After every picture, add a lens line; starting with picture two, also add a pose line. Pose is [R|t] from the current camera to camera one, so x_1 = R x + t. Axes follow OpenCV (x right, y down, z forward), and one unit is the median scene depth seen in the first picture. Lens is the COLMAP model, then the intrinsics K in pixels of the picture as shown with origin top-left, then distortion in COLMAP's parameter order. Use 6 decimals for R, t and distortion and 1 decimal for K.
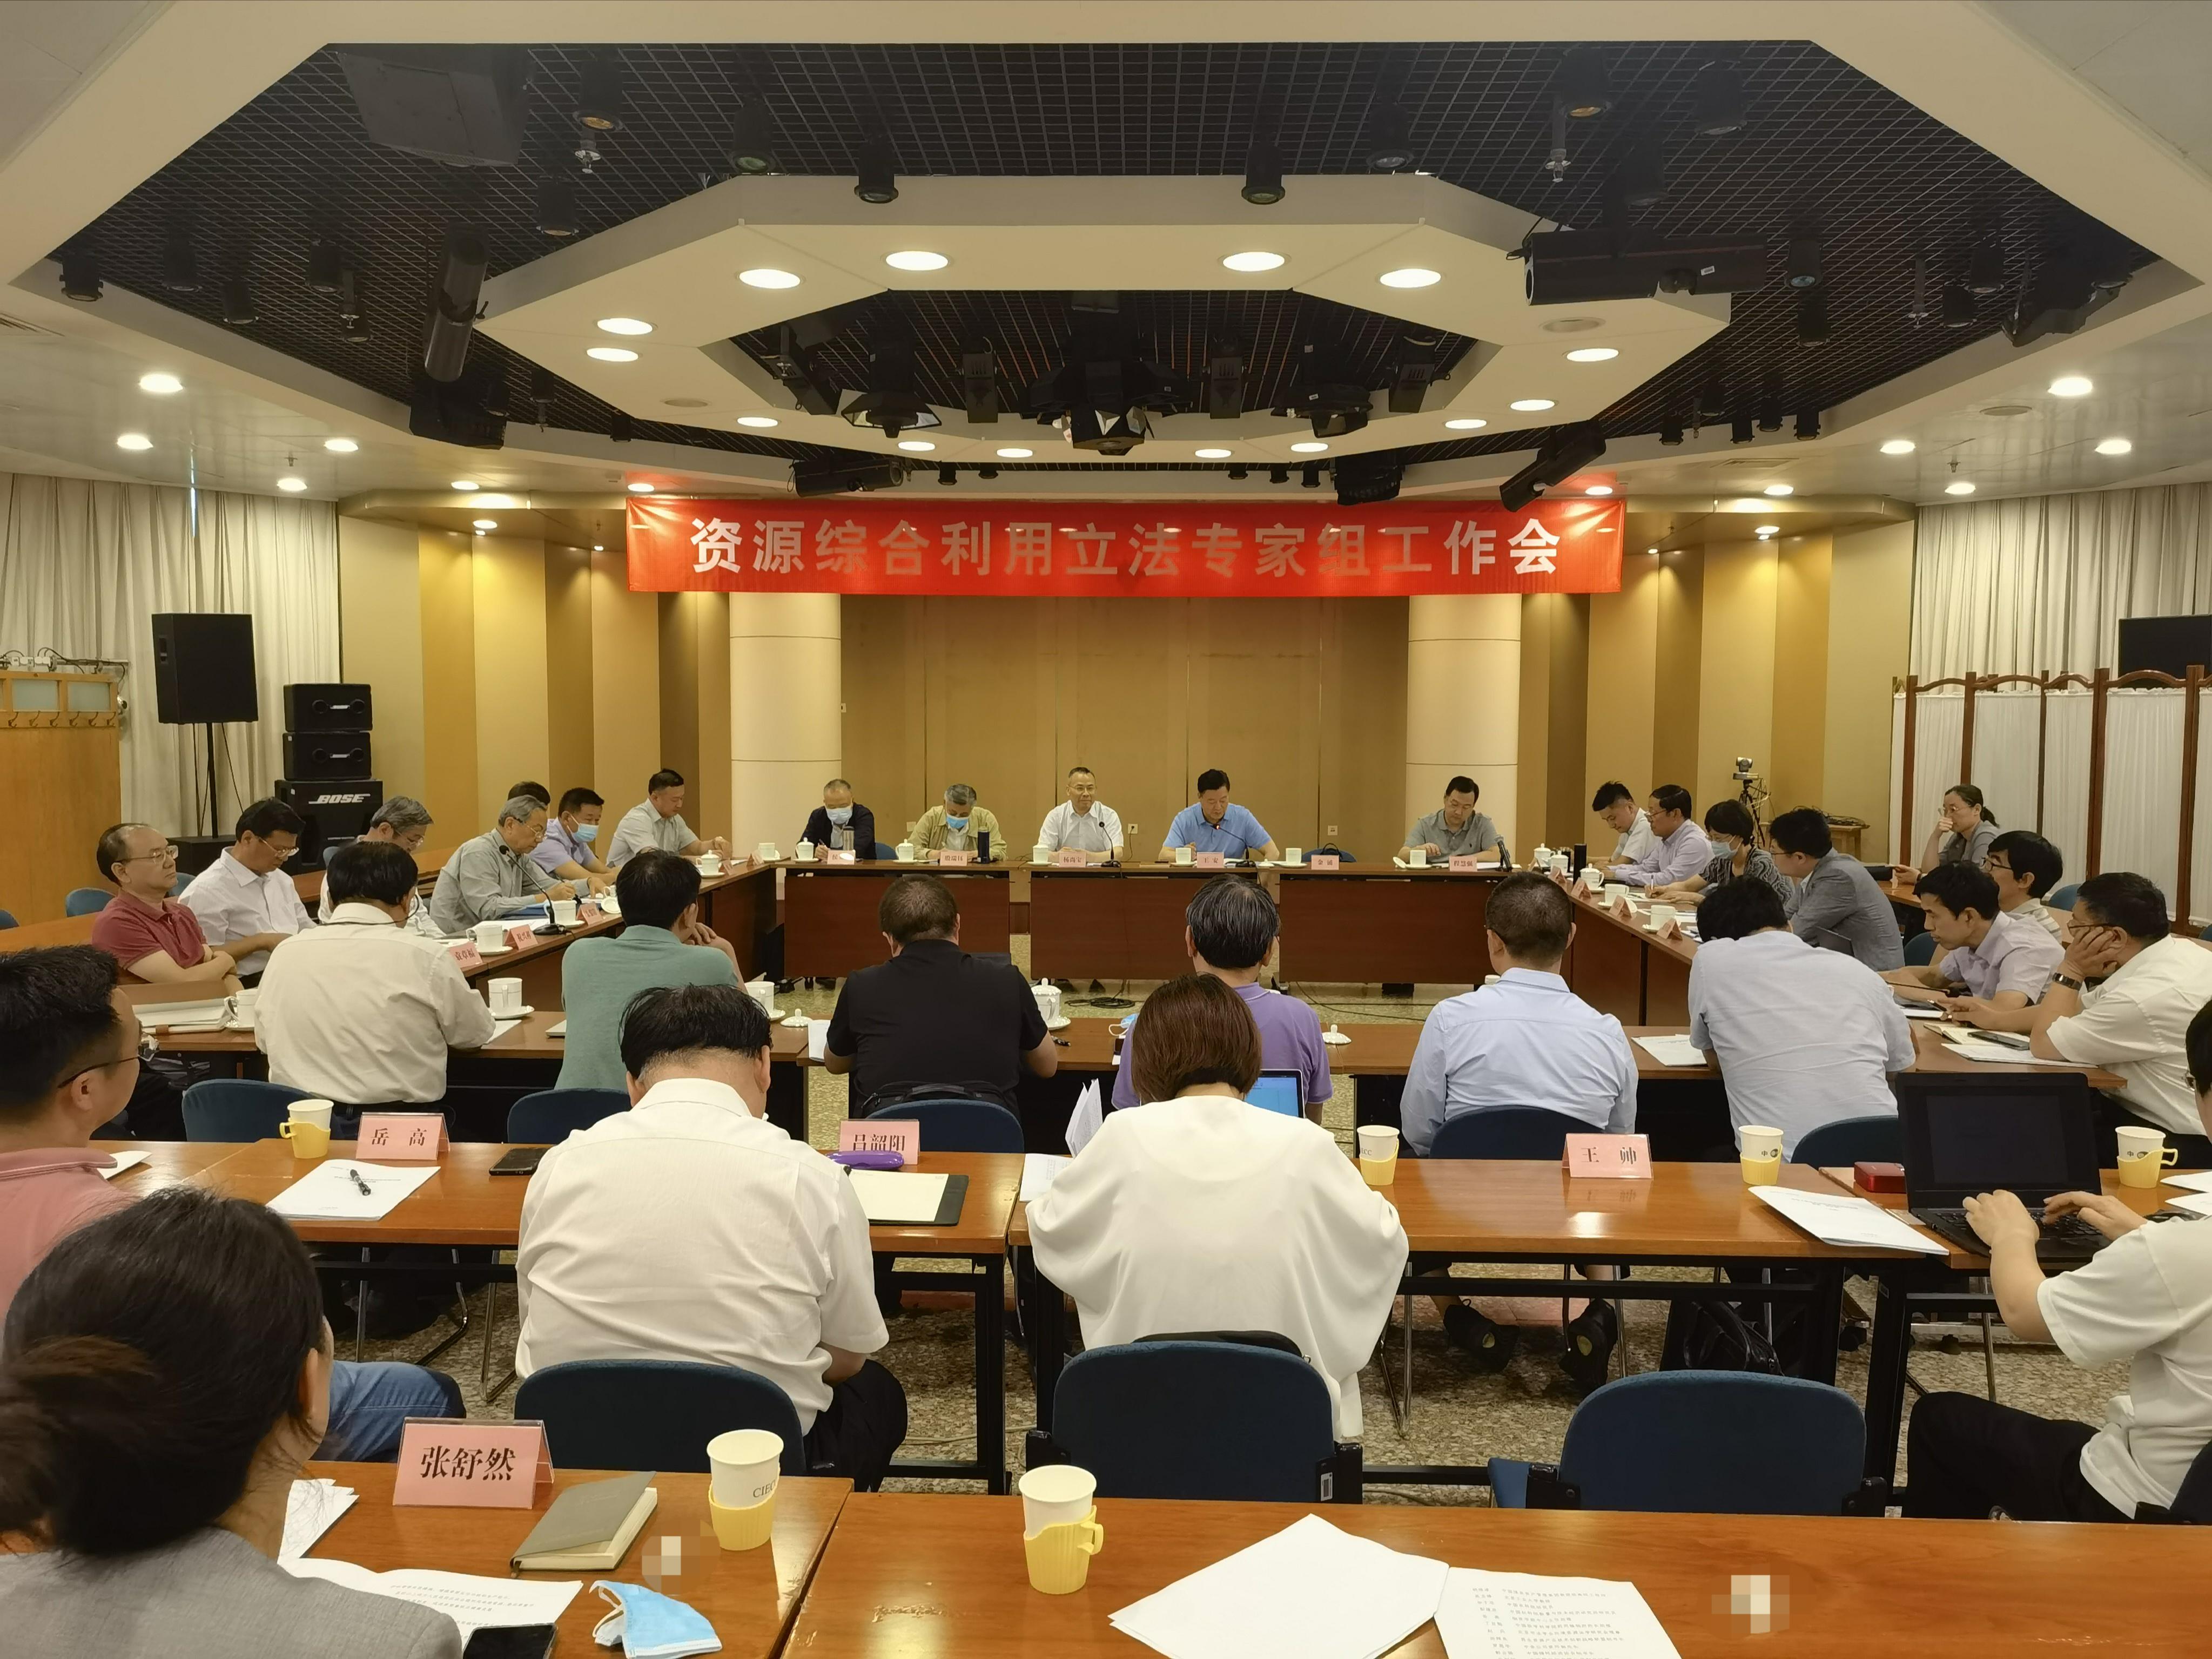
lens RADIAL K [[1718.9, 0, 1106.0], [0, 1718.9, 829.5], [0, 0, 1]] dist [0.136393, -0.146792]
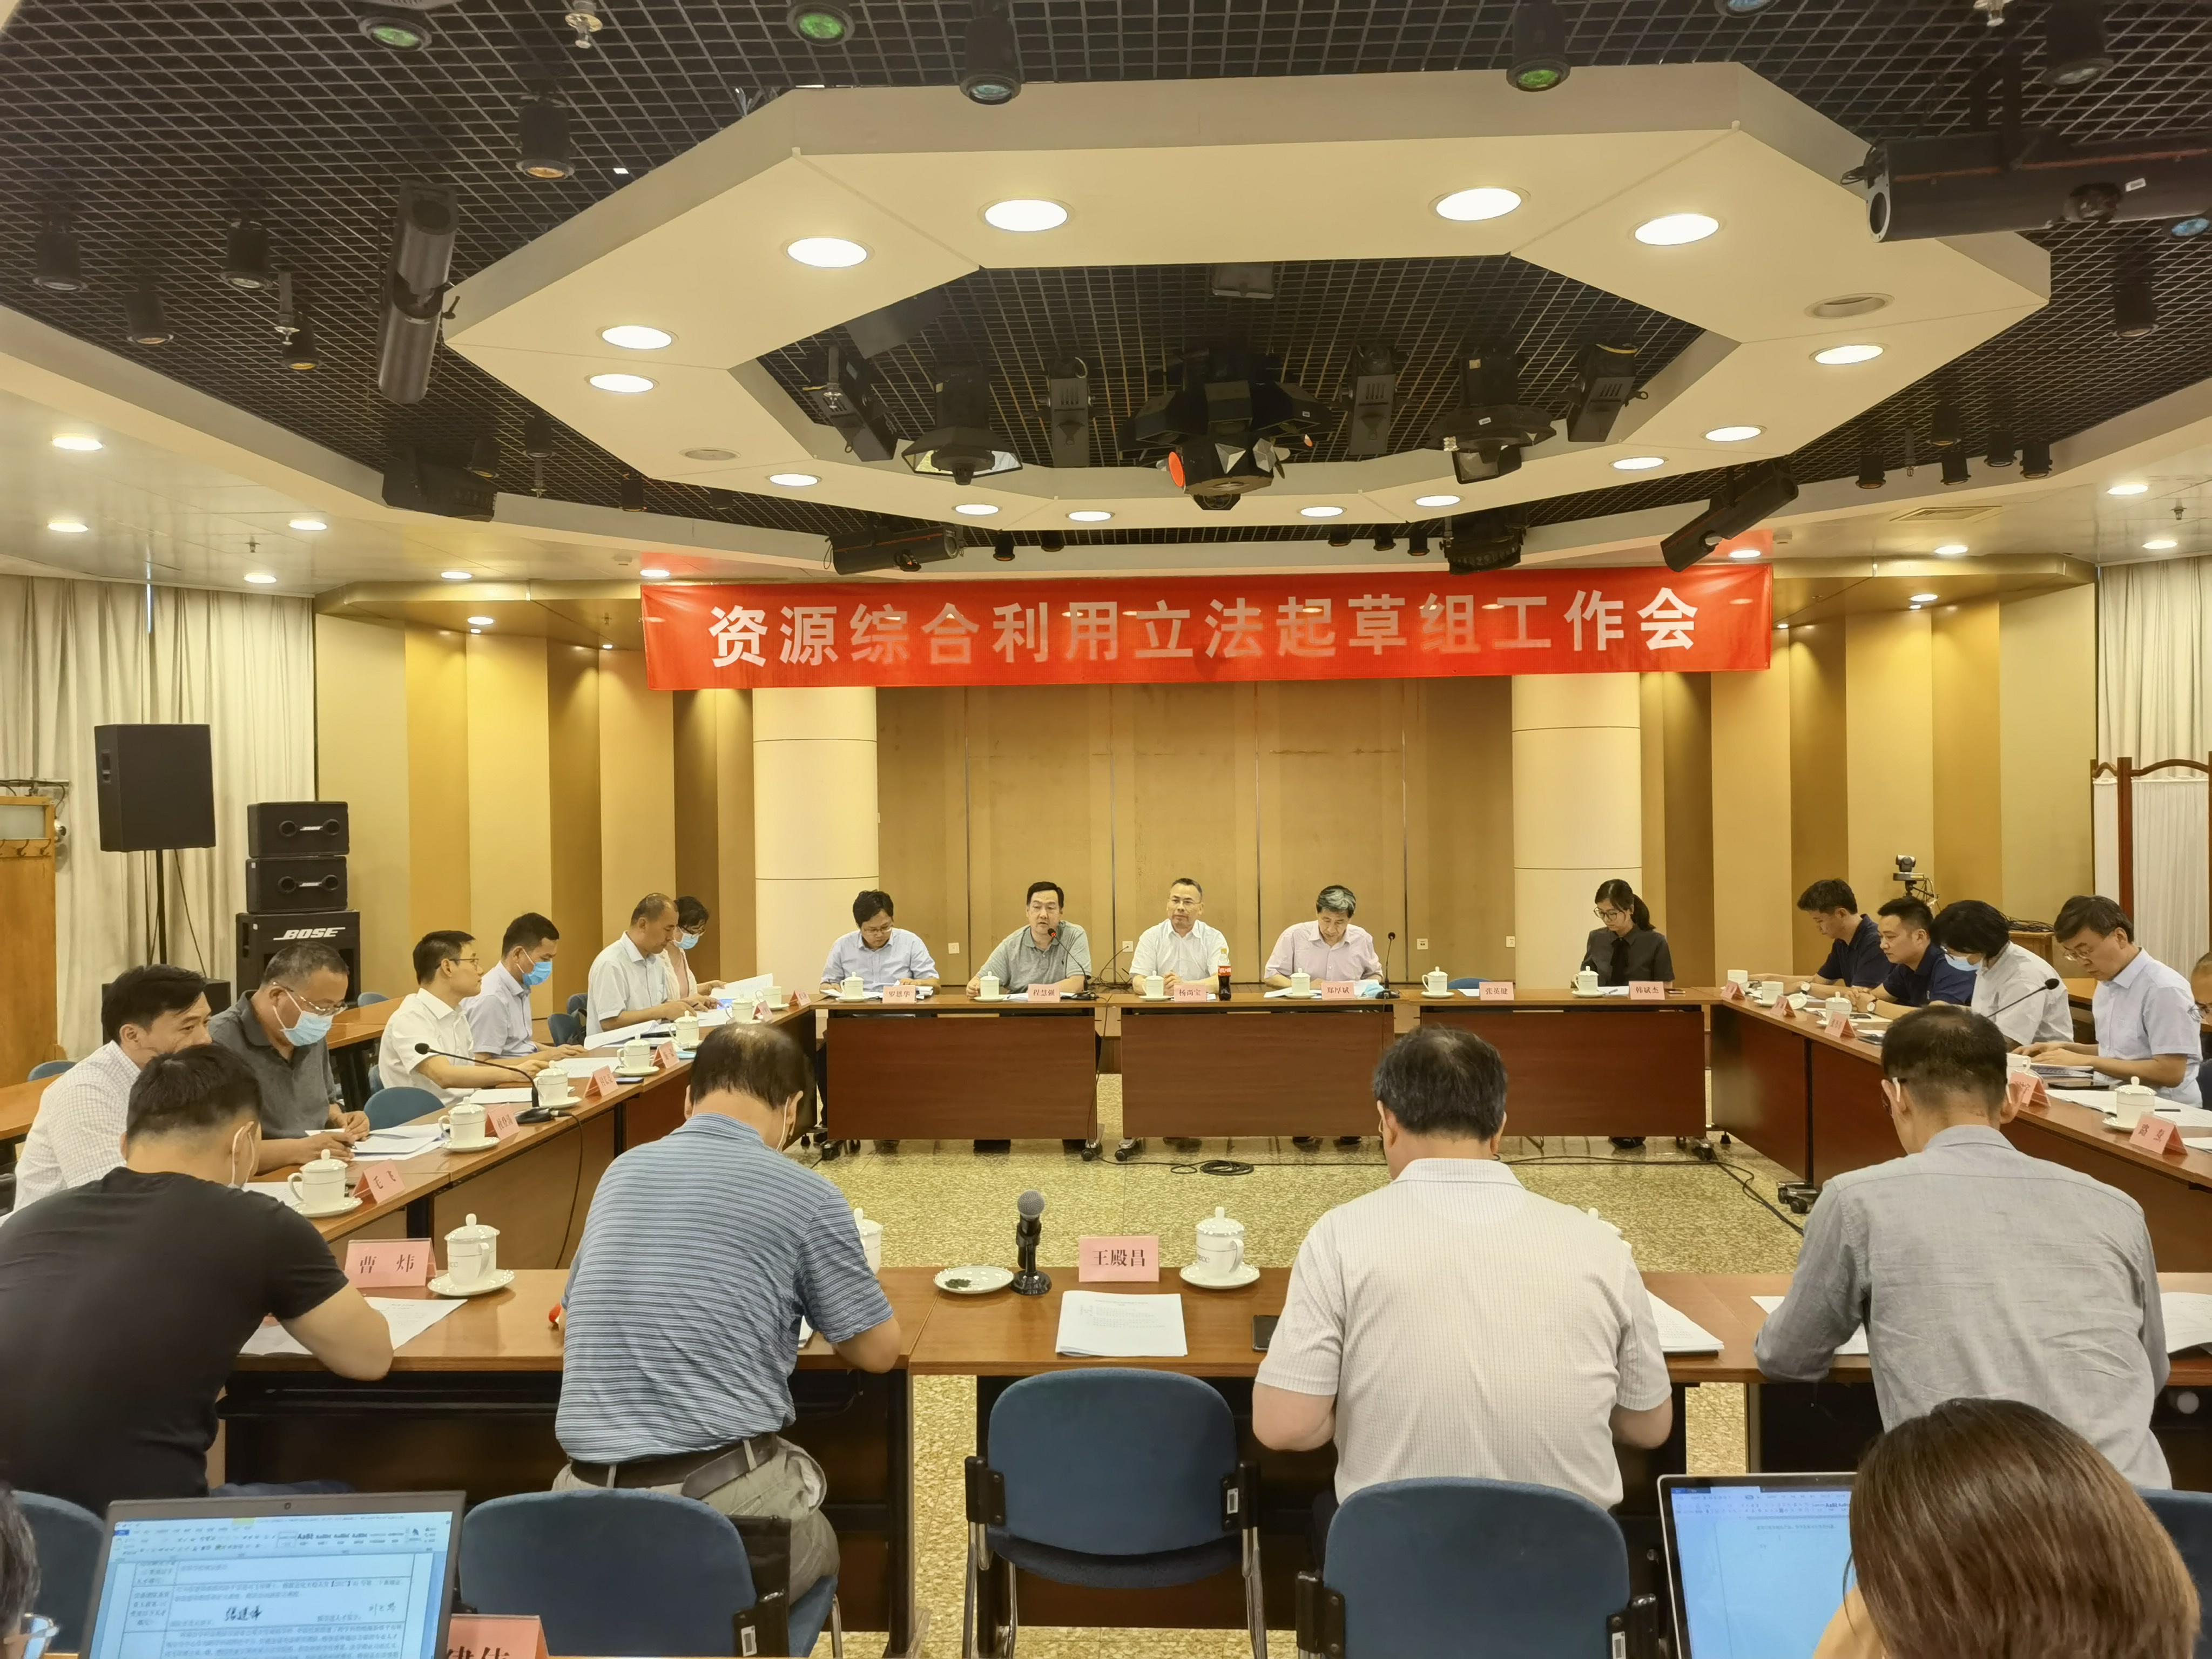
lens RADIAL K [[1773.4, 0, 1106.0], [0, 1773.4, 829.5], [0, 0, 1]] dist [0.074266, -0.002252]
pose [[0.999759, -0.018689, -0.011544, -0.030426], [0.017953, 0.997980, -0.060941, -0.007242], [0.012660, 0.060719, 0.998075, 0.109320]]
